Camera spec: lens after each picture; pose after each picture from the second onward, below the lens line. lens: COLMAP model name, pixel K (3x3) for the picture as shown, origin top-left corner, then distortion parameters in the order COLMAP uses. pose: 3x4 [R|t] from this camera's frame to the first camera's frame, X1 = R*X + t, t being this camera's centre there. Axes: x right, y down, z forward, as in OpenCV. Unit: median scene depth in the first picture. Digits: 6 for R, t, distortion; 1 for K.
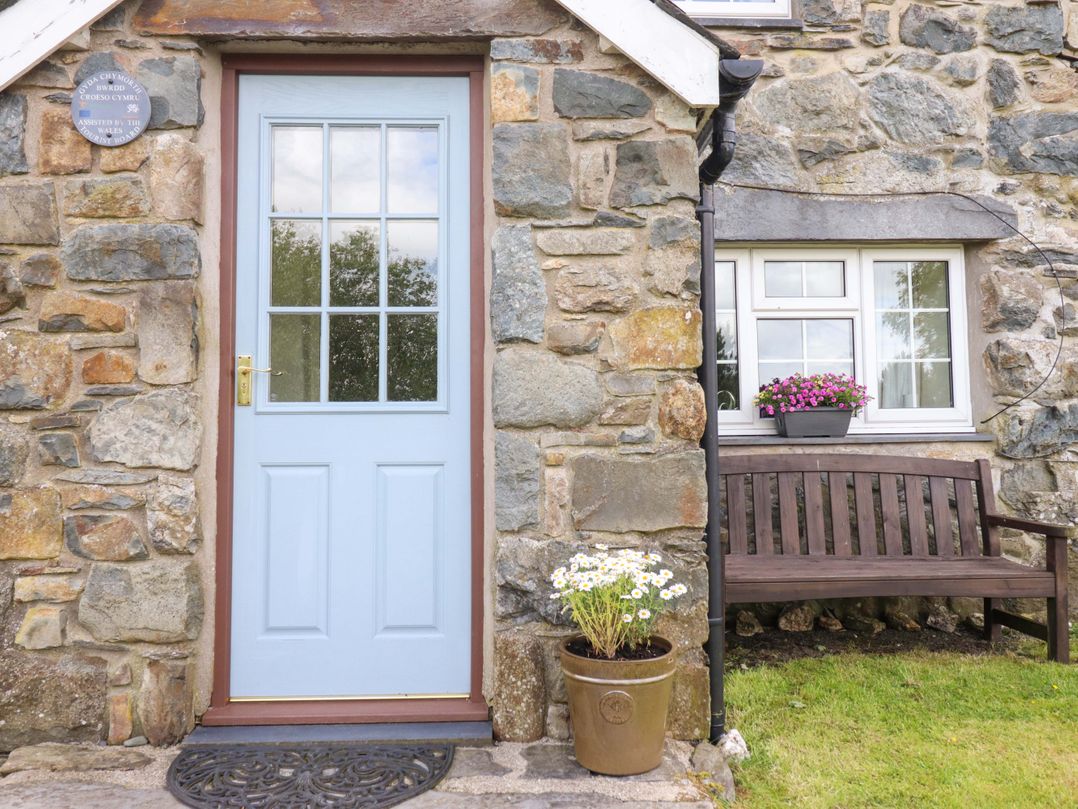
lens RADIAL K [[933.3, 0, 538.5], [0, 933.3, 376.7], [0, 0, 1]] dist [0.013635, 0.003877]
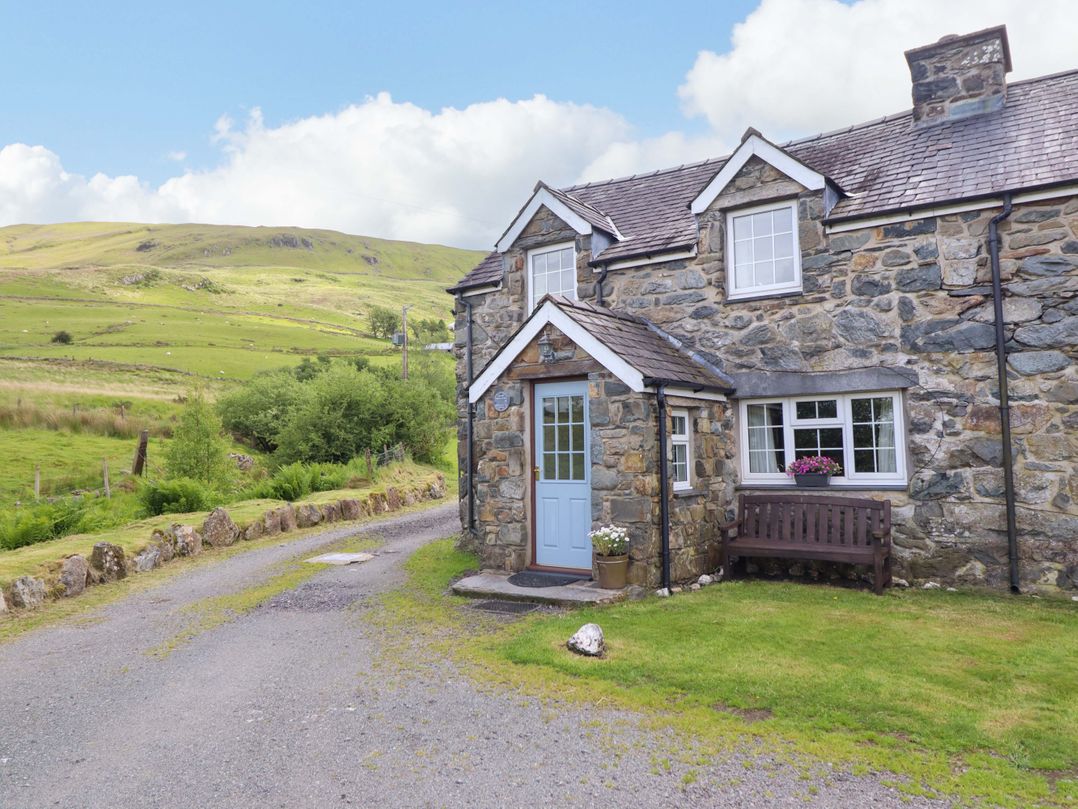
lens RADIAL K [[729.8, 0, 537.6], [0, 729.8, 384.9], [0, 0, 1]] dist [0.003654, -0.005469]
pose [[0.798617, -0.063785, -0.598450, 0.825140], [0.046805, 0.997939, -0.043904, -0.127135], [0.600017, 0.007052, 0.799956, -0.729369]]
